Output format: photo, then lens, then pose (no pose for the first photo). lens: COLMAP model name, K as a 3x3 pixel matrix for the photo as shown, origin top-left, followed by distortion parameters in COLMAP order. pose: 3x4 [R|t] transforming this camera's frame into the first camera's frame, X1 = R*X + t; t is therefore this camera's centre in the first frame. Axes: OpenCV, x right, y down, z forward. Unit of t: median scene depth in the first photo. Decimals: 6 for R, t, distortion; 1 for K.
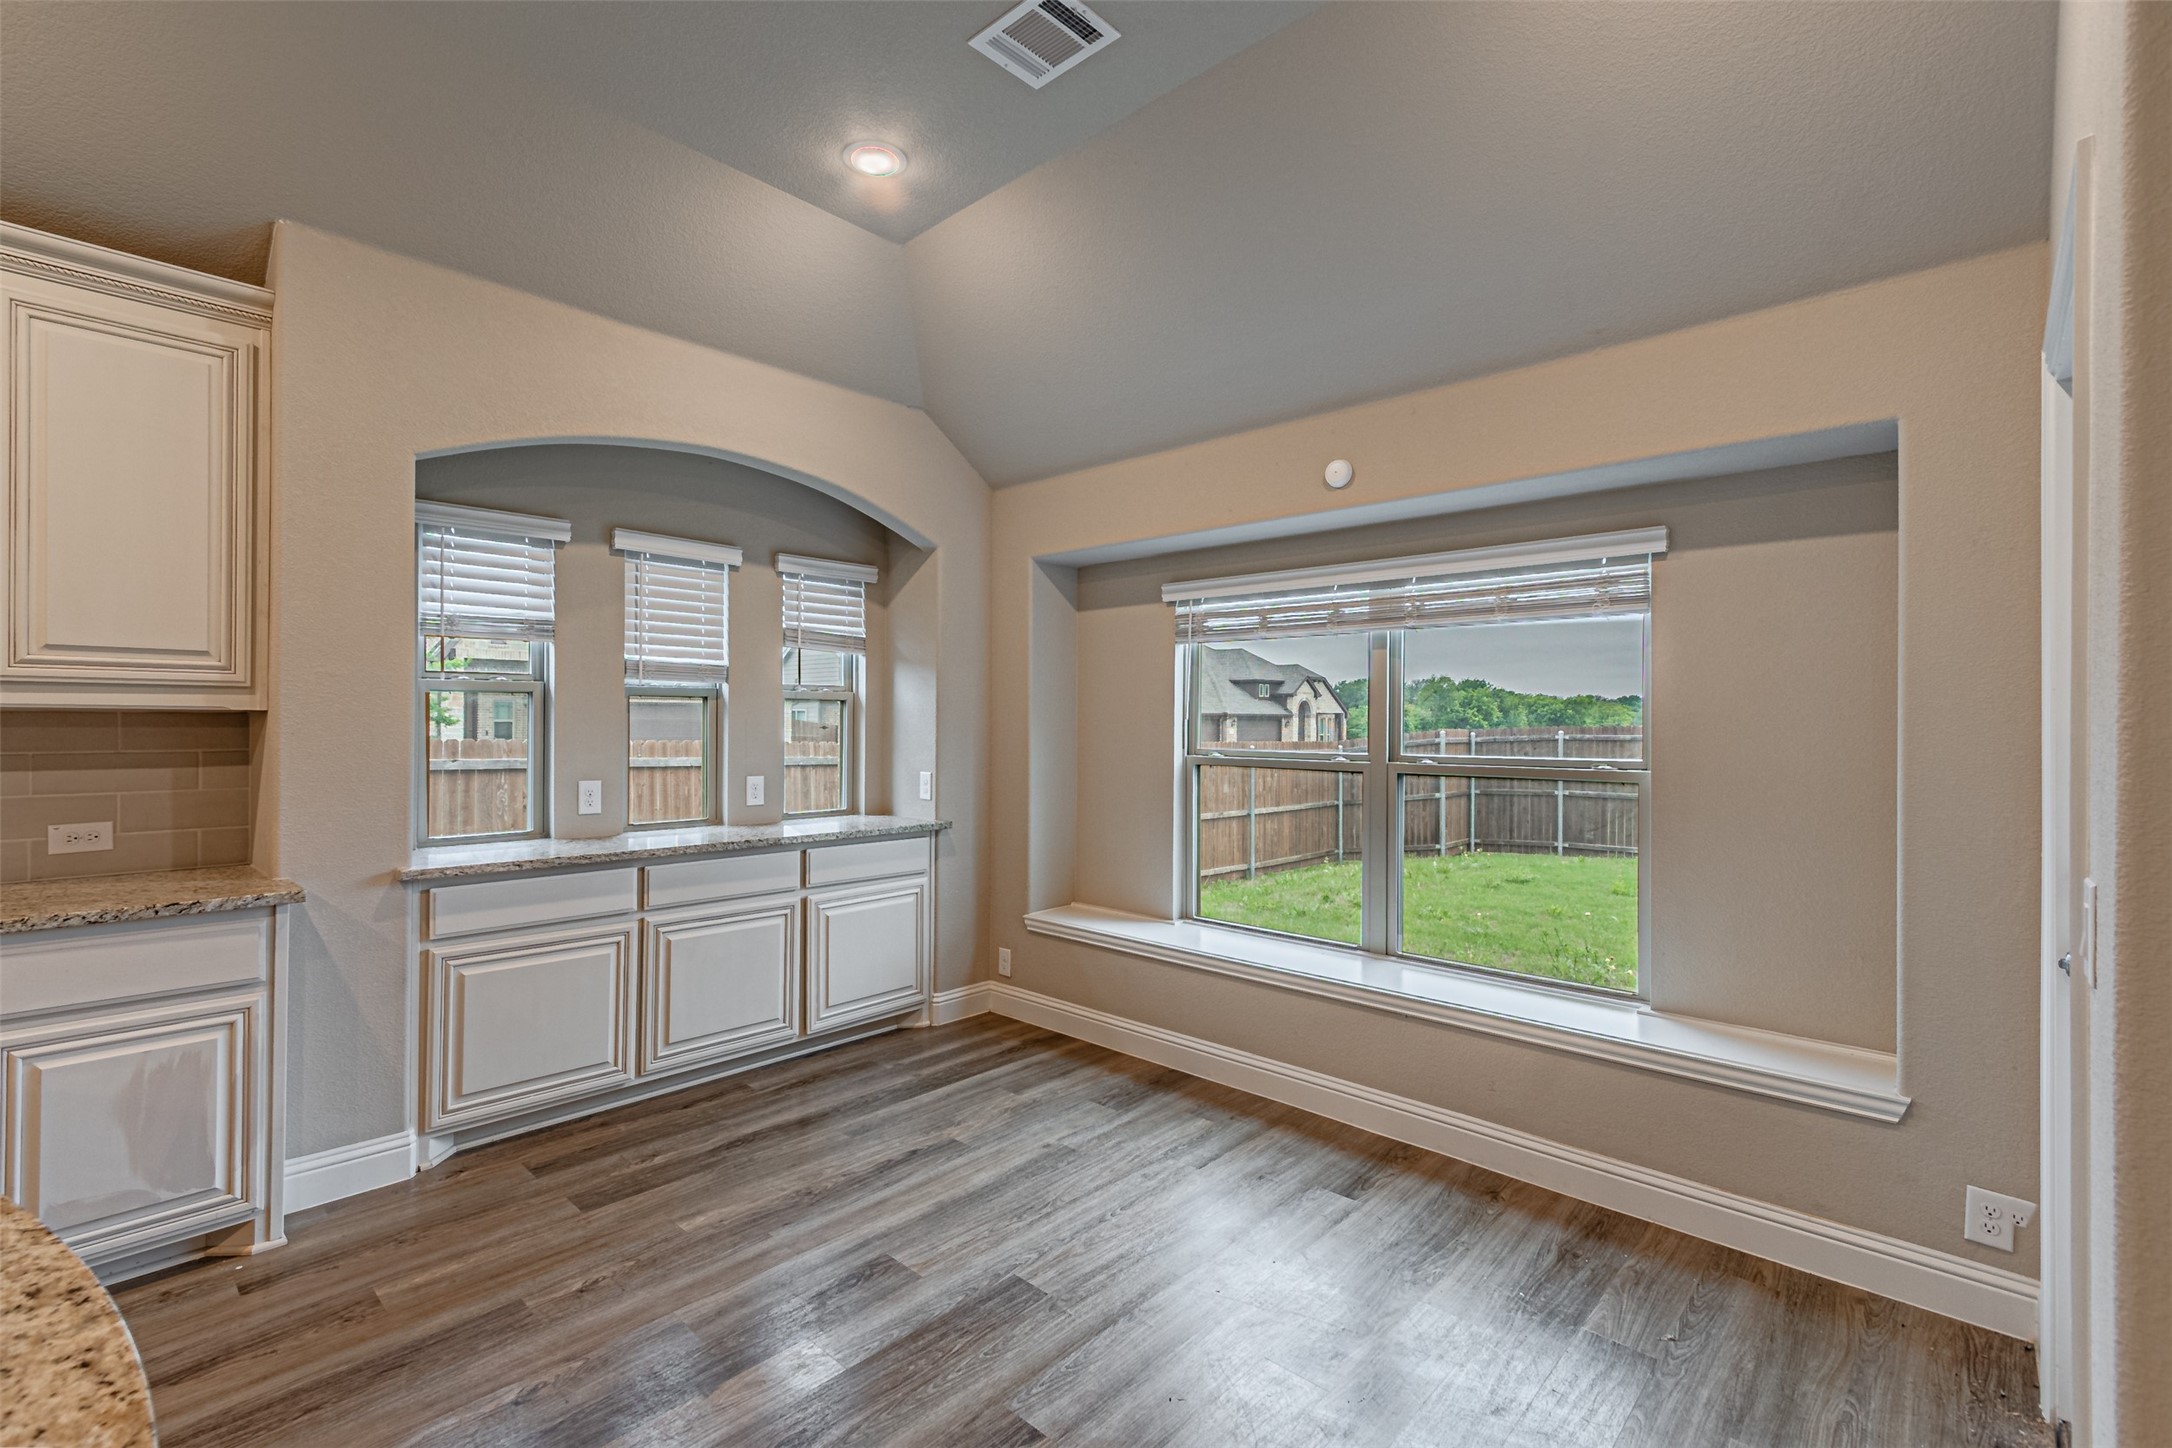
lens RADIAL K [[955.9, 0, 1065.4], [0, 955.9, 719.5], [0, 0, 1]] dist [0.008940, -0.002137]
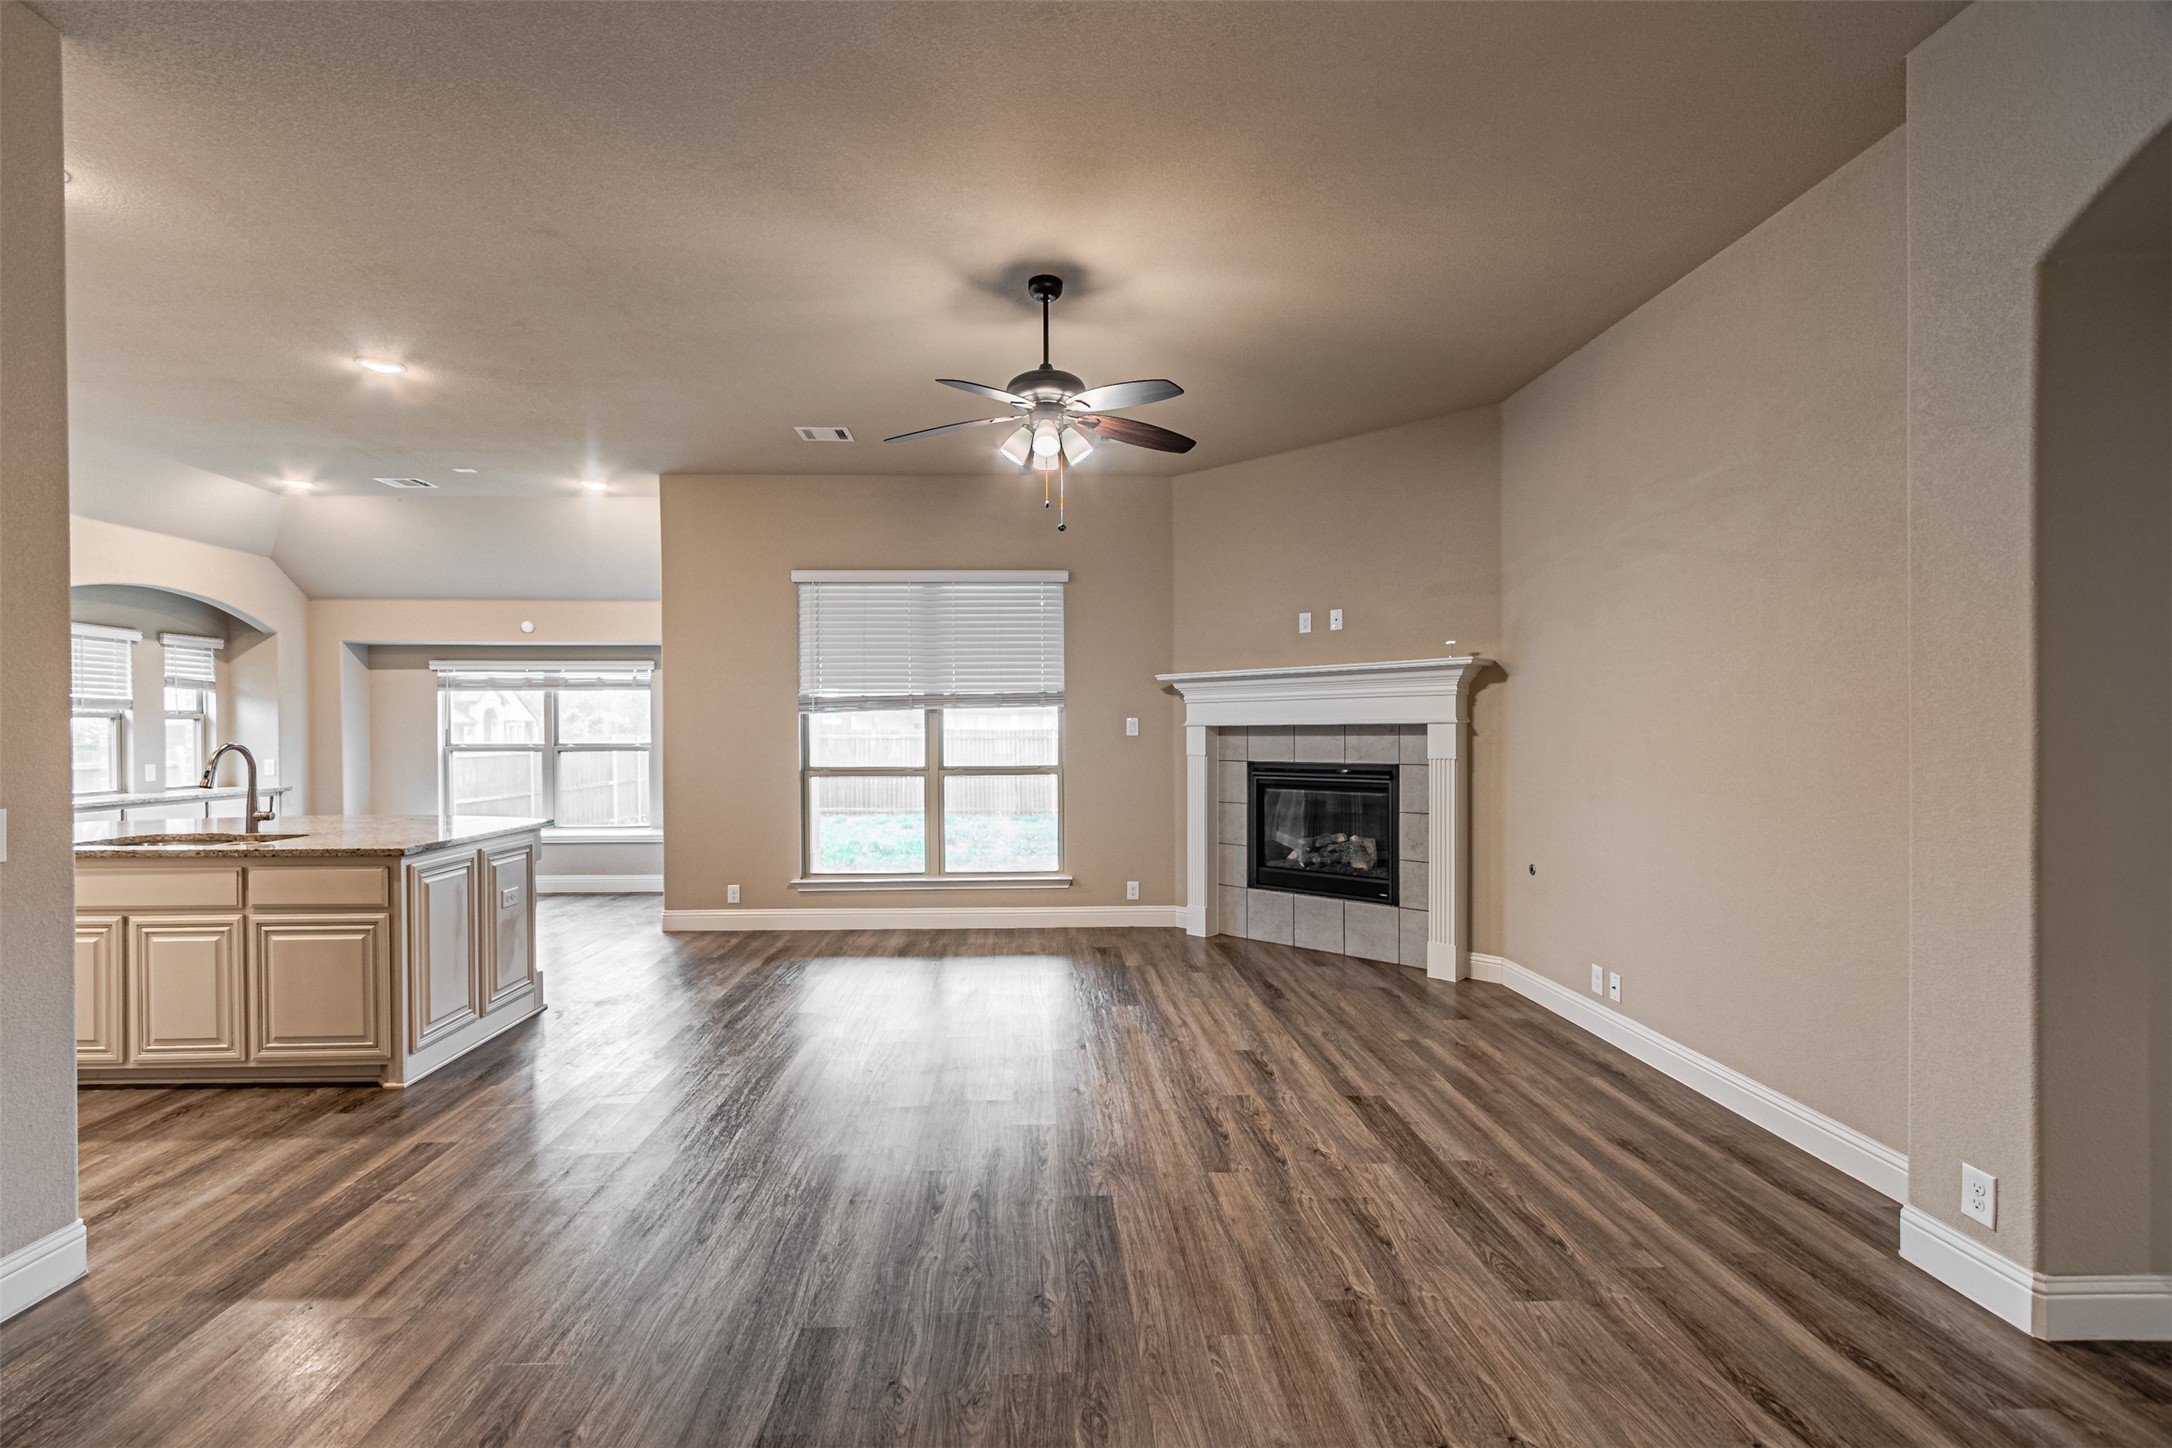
lens RADIAL K [[955.9, 0, 1064.4], [0, 955.9, 727.9], [0, 0, 1]] dist [0.008940, -0.002137]
pose [[0.706465, -0.008903, 0.707692, -0.390174], [0.005367, 0.999960, 0.007221, -0.009105], [-0.707728, -0.001303, 0.706484, -1.383815]]
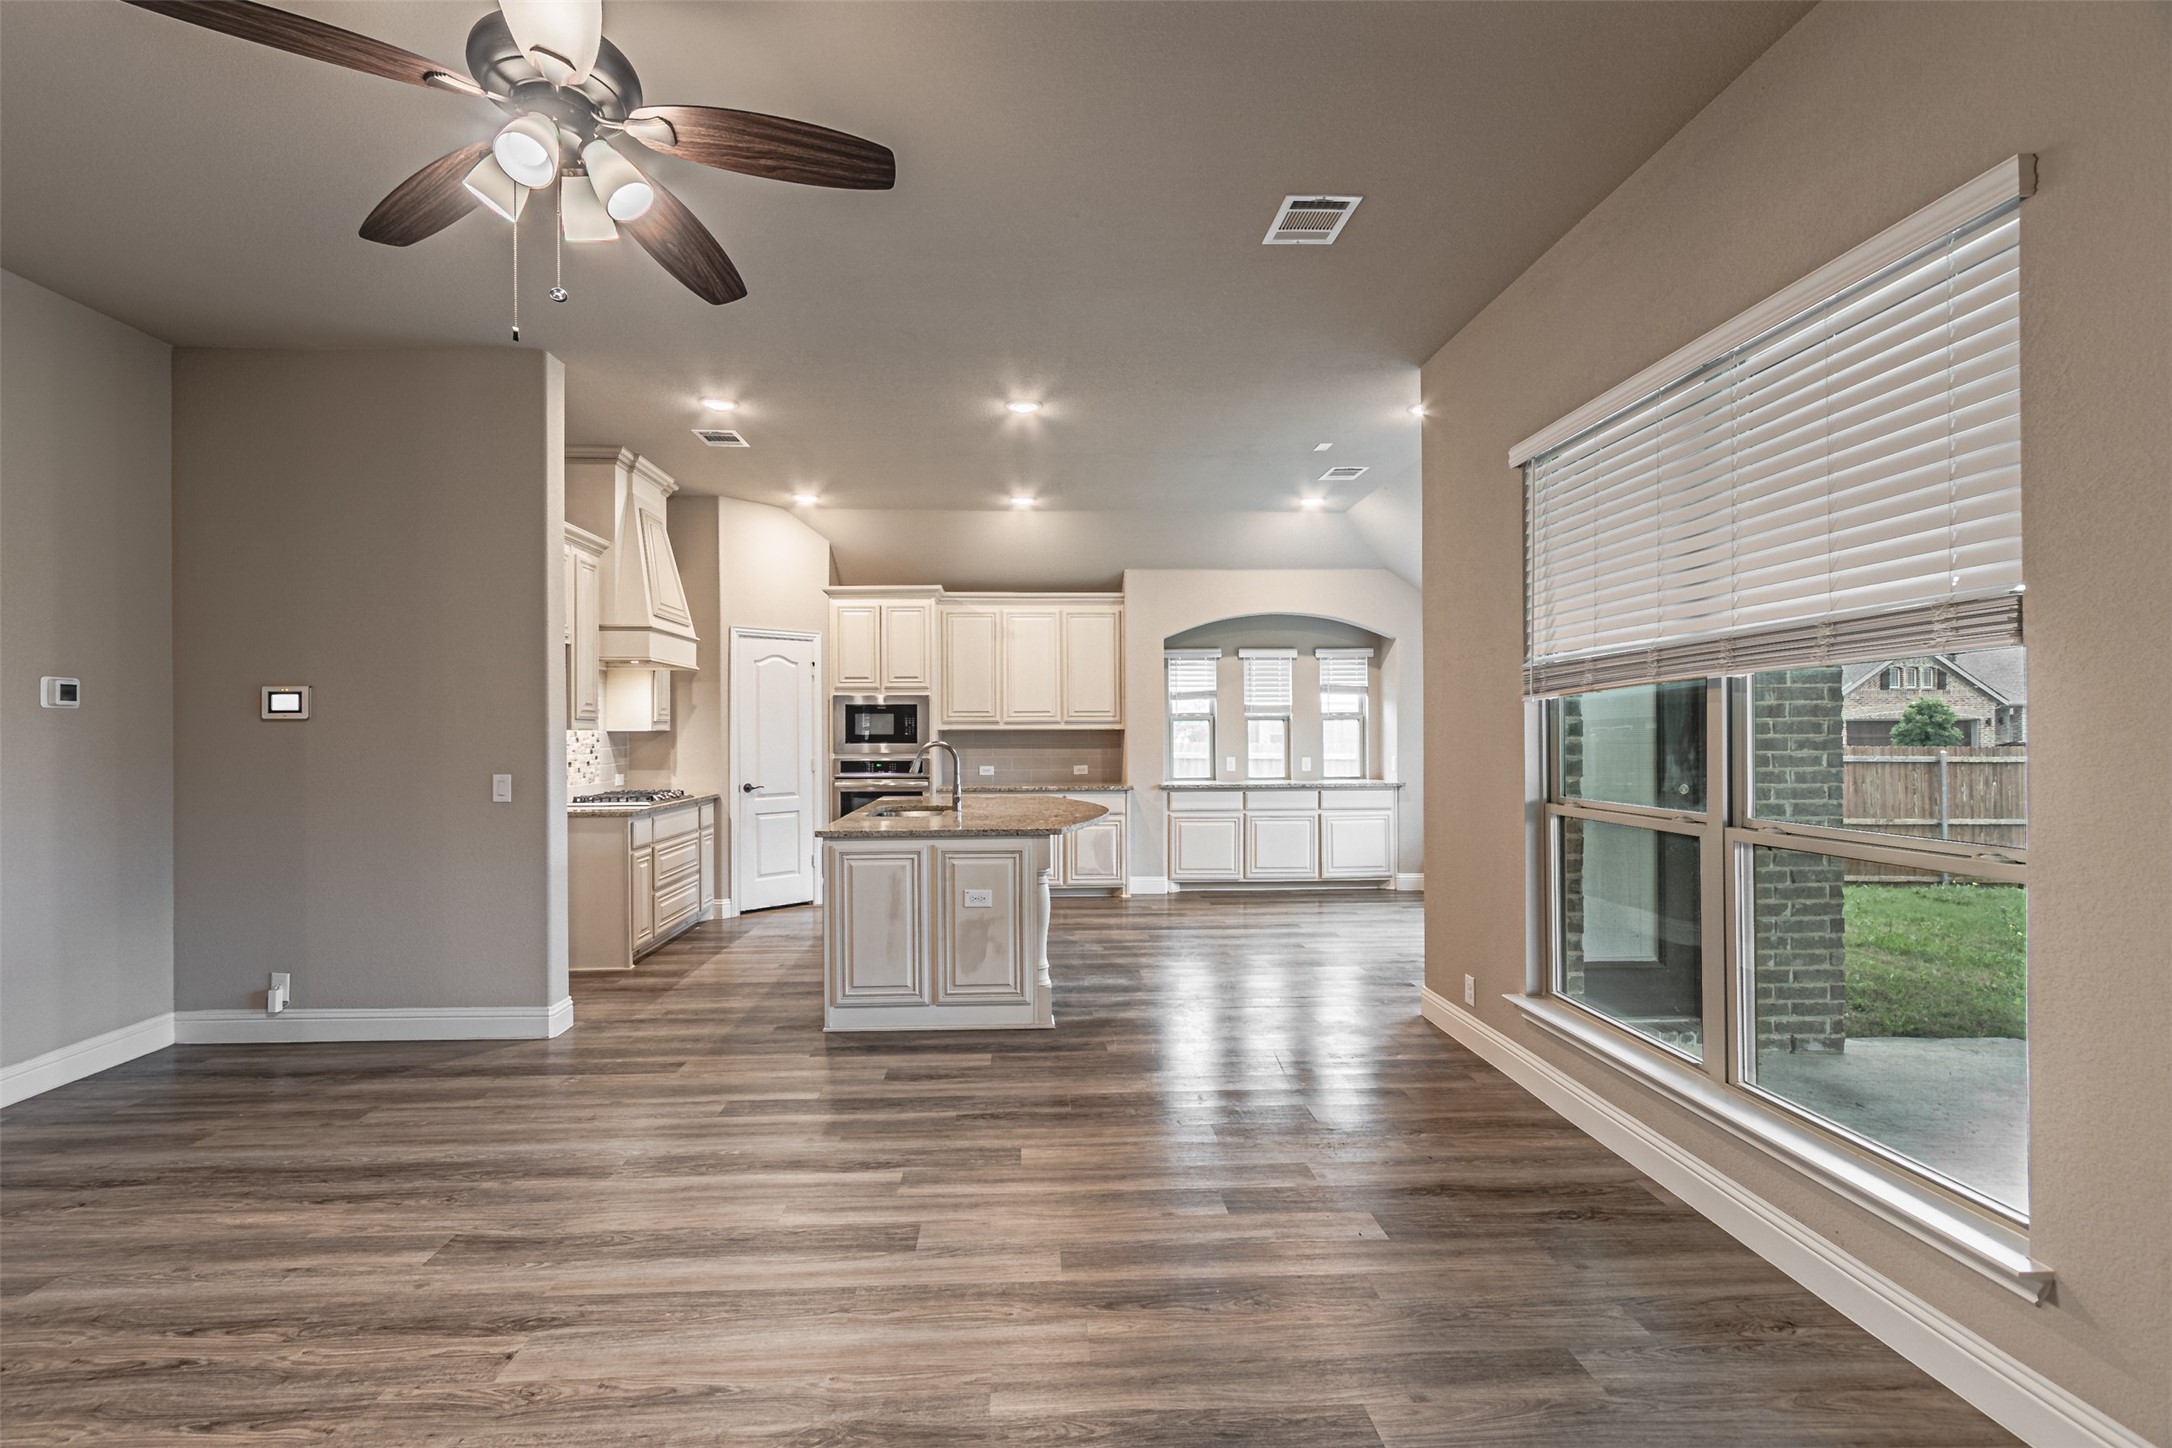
lens RADIAL K [[955.9, 0, 1043.3], [0, 955.9, 737.1], [0, 0, 1]] dist [0.008940, -0.002137]
pose [[0.710070, -0.007934, -0.704087, 0.744391], [0.013039, 0.999913, 0.001883, 0.003936], [0.704011, -0.010518, 0.710112, -0.888502]]
